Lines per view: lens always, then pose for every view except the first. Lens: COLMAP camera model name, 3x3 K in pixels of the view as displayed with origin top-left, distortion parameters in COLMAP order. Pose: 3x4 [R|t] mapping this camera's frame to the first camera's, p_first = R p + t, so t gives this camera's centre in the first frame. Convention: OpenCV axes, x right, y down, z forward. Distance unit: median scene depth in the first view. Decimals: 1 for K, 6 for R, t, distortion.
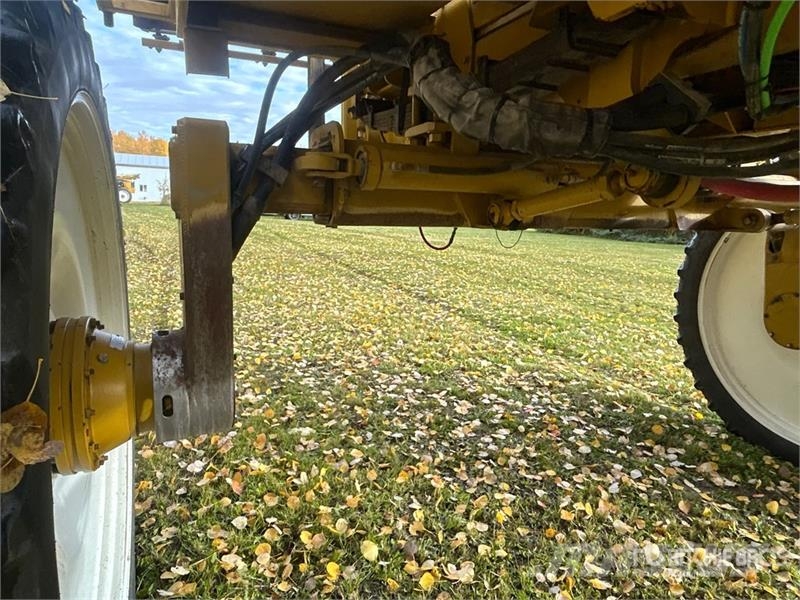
lens RADIAL K [[553.7, 0, 375.4], [0, 553.7, 316.1], [0, 0, 1]] dist [0.013083, -0.007877]
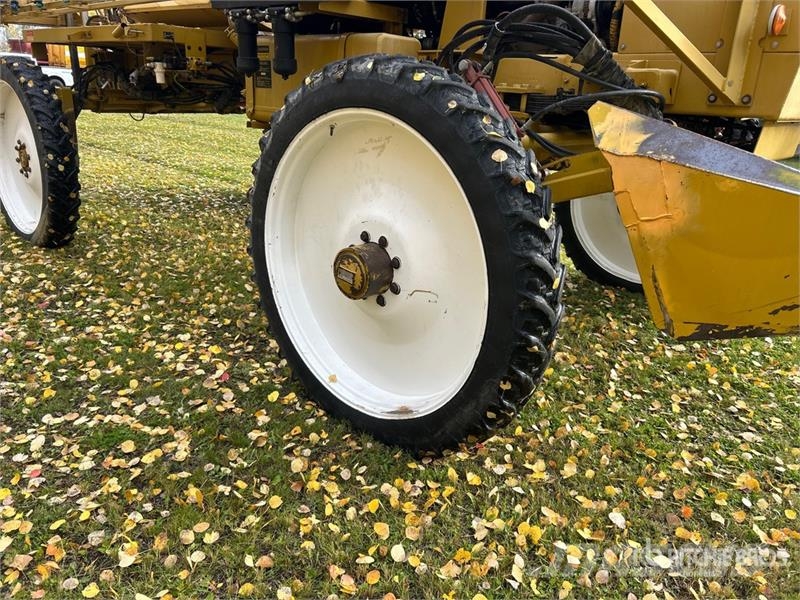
lens RADIAL K [[553.7, 0, 375.4], [0, 553.7, 316.1], [0, 0, 1]] dist [0.013083, -0.007877]
pose [[0.902623, -0.140827, 0.406742, -0.050468], [0.052250, 0.973824, 0.221218, 0.187021], [-0.427248, -0.178425, 0.886354, -1.438269]]
